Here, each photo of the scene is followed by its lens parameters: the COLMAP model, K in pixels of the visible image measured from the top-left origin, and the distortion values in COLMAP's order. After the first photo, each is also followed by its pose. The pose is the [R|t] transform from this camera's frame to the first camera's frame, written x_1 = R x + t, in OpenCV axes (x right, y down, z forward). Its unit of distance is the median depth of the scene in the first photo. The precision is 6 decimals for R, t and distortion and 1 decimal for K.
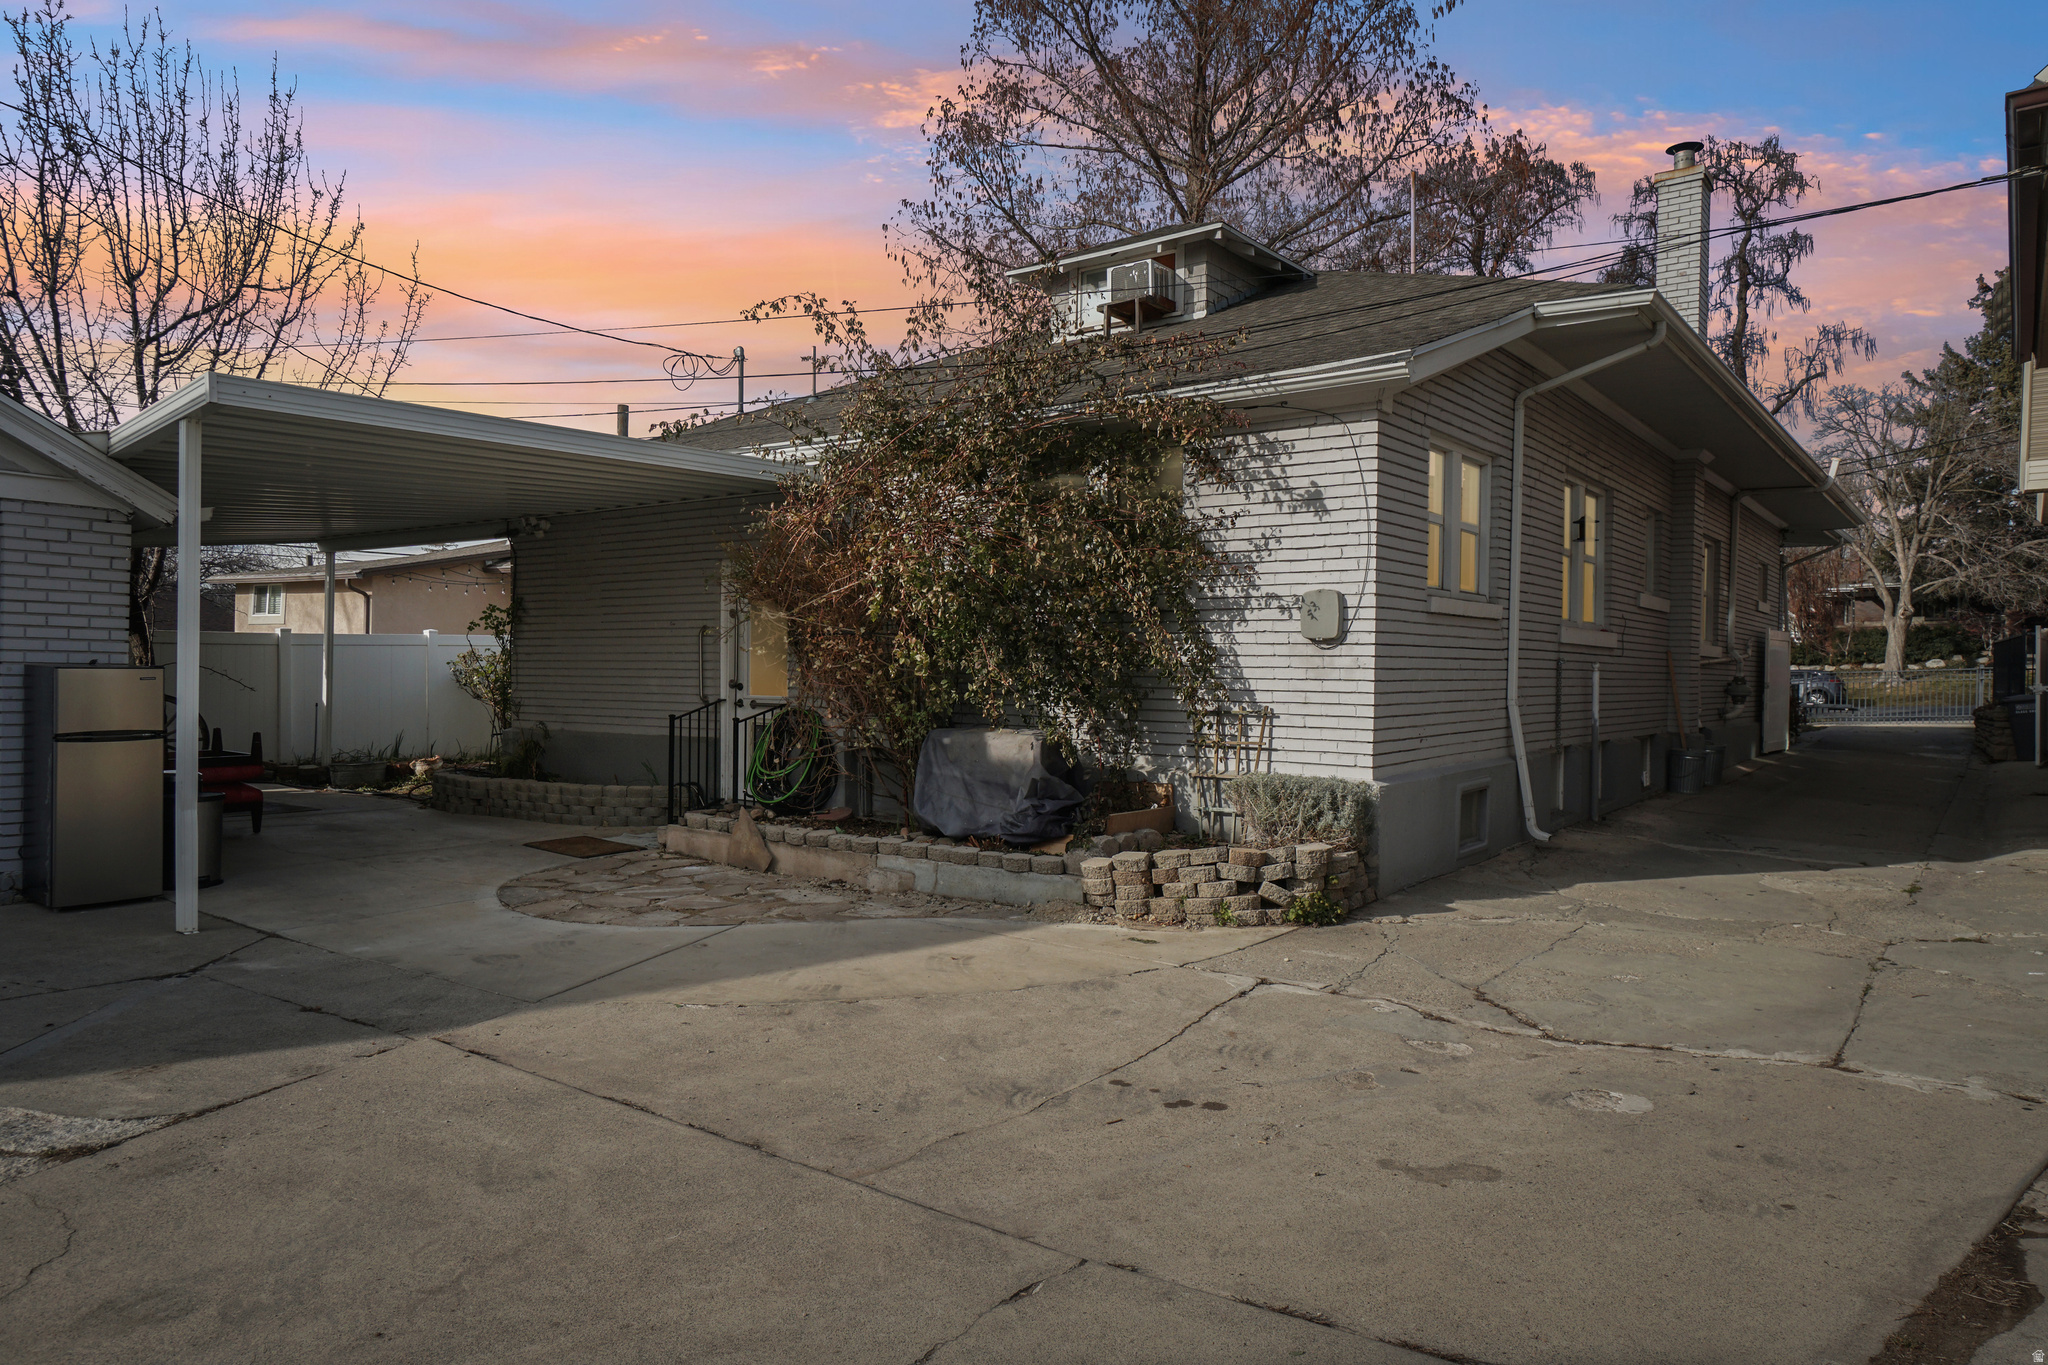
lens RADIAL K [[1318.0, 0, 1024.0], [0, 1318.0, 682.5], [0, 0, 1]] dist [0.001945, -0.000022]
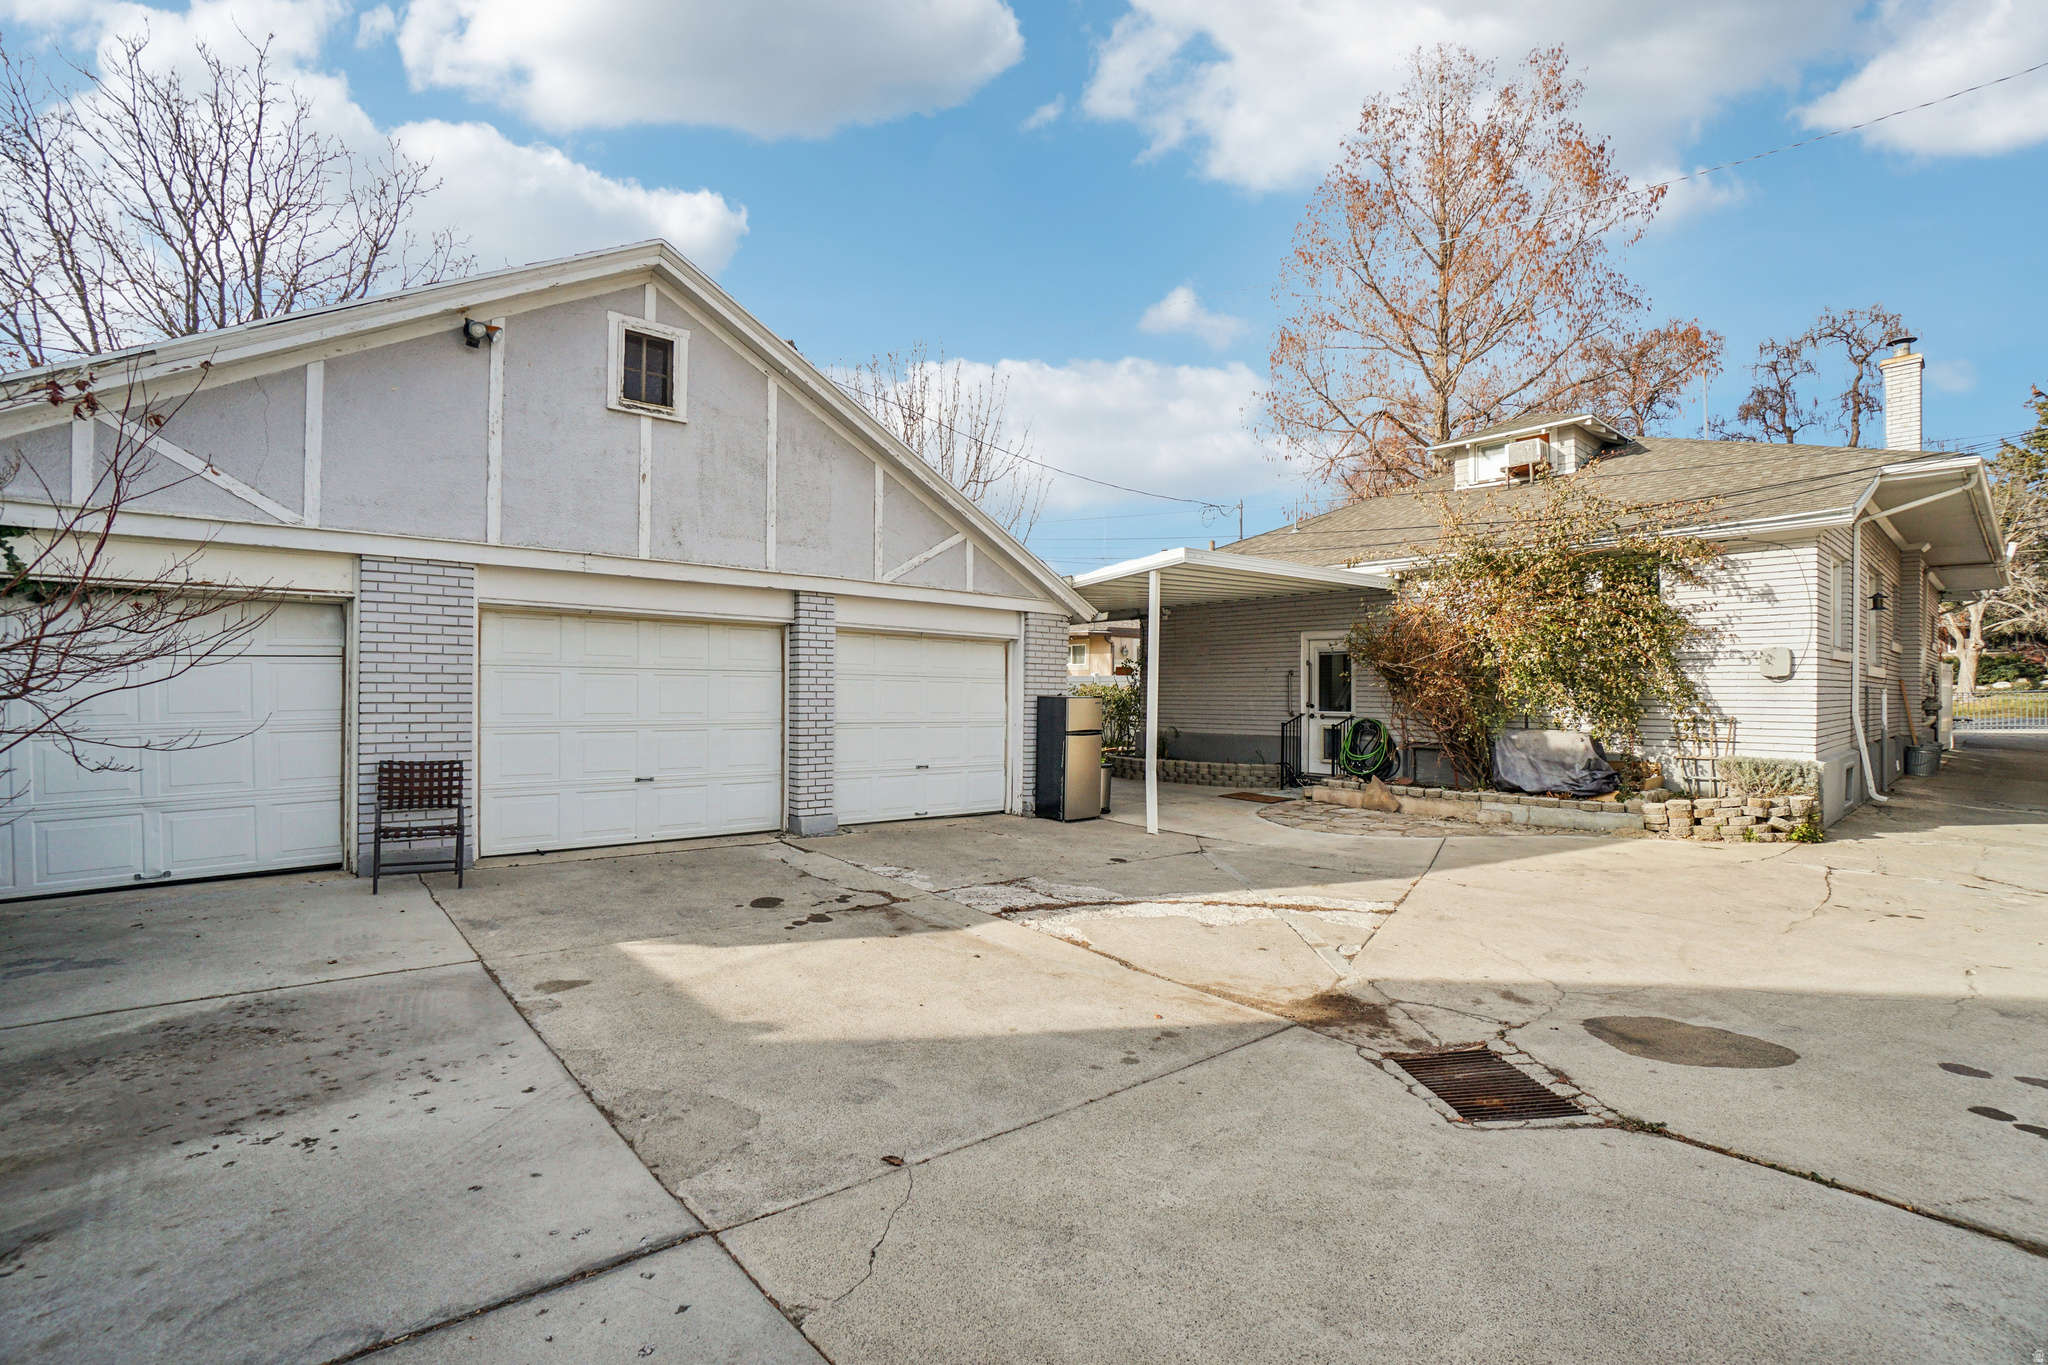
lens RADIAL K [[923.6, 0, 1024.0], [0, 923.6, 682.5], [0, 0, 1]] dist [-0.051561, 0.026171]
pose [[0.980778, -0.008170, -0.194957, -0.473080], [0.003766, 0.999730, -0.022951, -0.002205], [0.195092, 0.021775, 0.980543, -0.308611]]
